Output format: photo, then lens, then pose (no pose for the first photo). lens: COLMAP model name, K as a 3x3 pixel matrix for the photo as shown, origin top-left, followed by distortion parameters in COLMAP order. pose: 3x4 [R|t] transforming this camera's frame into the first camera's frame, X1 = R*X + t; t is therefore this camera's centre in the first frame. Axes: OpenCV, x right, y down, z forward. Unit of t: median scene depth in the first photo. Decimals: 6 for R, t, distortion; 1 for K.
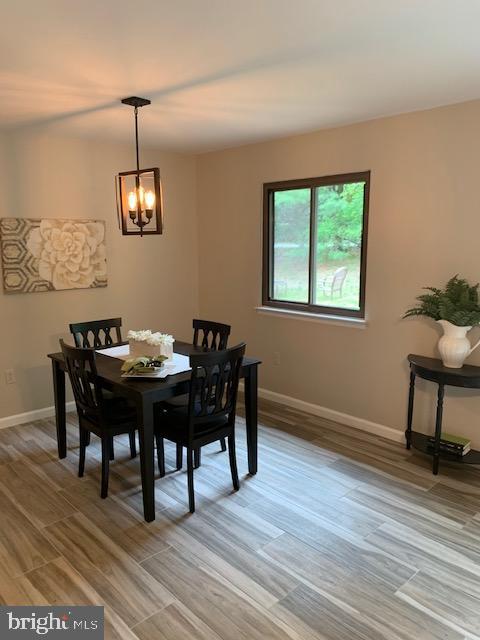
lens RADIAL K [[482.4, 0, 241.2], [0, 482.4, 318.2], [0, 0, 1]] dist [0.058791, -0.079799]
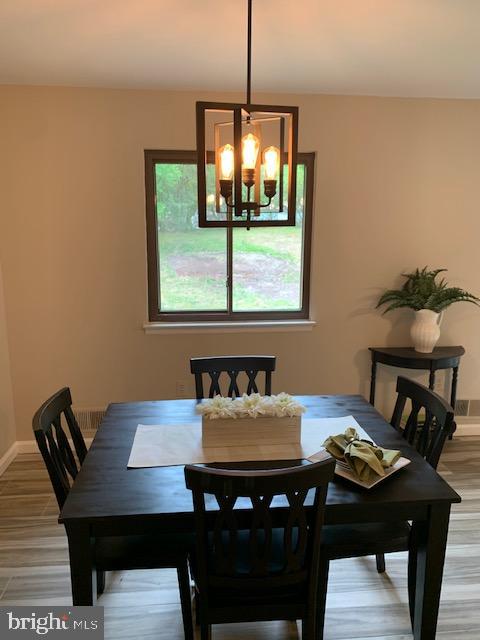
lens RADIAL K [[482.4, 0, 241.2], [0, 482.4, 318.2], [0, 0, 1]] dist [0.058791, -0.079799]
pose [[0.615283, -0.145218, 0.774815, -0.502254], [0.119868, 0.988692, 0.090115, -0.093978], [-0.779139, 0.037429, 0.625732, 0.521274]]
